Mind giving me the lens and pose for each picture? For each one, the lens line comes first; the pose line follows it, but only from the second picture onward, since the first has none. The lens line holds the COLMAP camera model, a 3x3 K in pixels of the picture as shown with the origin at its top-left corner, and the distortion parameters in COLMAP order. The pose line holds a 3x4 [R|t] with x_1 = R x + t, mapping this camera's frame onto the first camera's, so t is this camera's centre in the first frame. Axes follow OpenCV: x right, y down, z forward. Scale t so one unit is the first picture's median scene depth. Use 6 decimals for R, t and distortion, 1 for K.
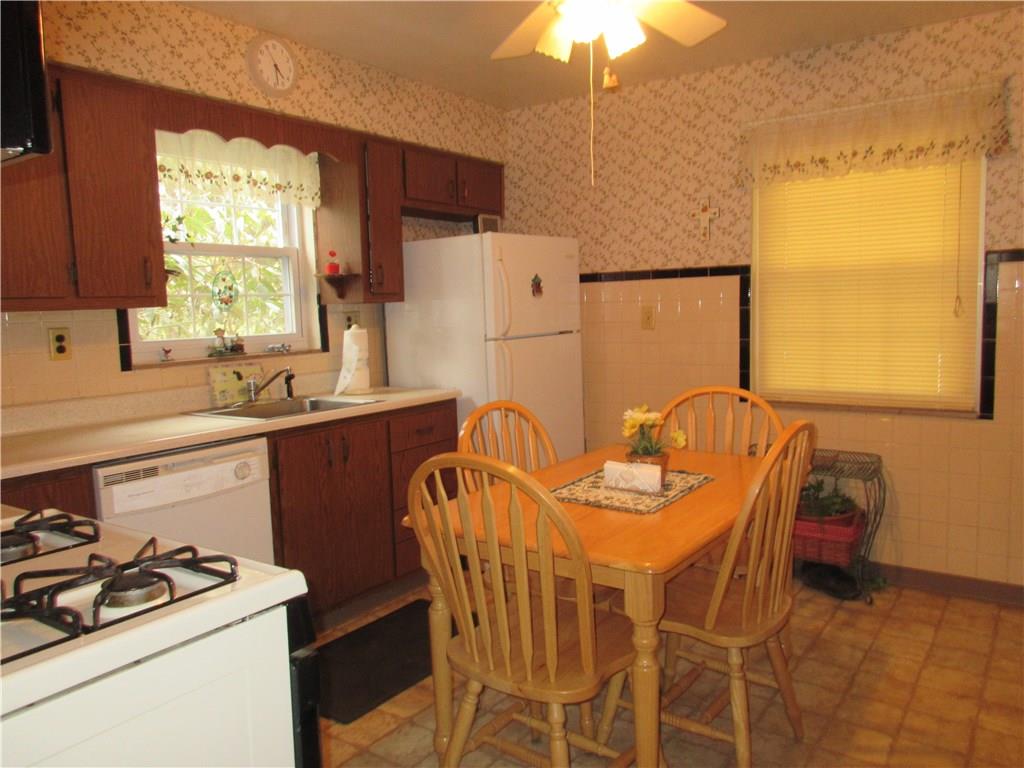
lens RADIAL K [[758.6, 0, 512.0], [0, 758.6, 384.0], [0, 0, 1]] dist [0.008670, -0.003512]
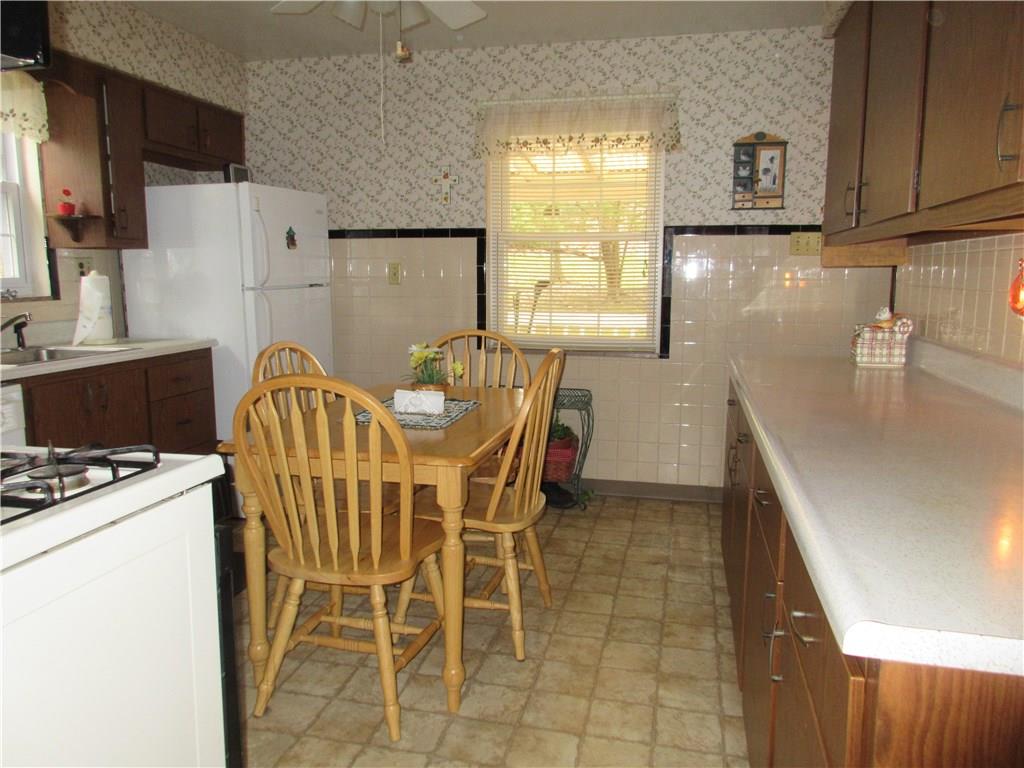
lens RADIAL K [[755.1, 0, 512.0], [0, 755.1, 384.0], [0, 0, 1]] dist [0.001360, -0.002888]
pose [[0.923358, -0.027415, 0.382959, -0.093741], [0.011657, 0.998989, 0.043408, 0.028729], [-0.383763, -0.035617, 0.922745, -0.072075]]
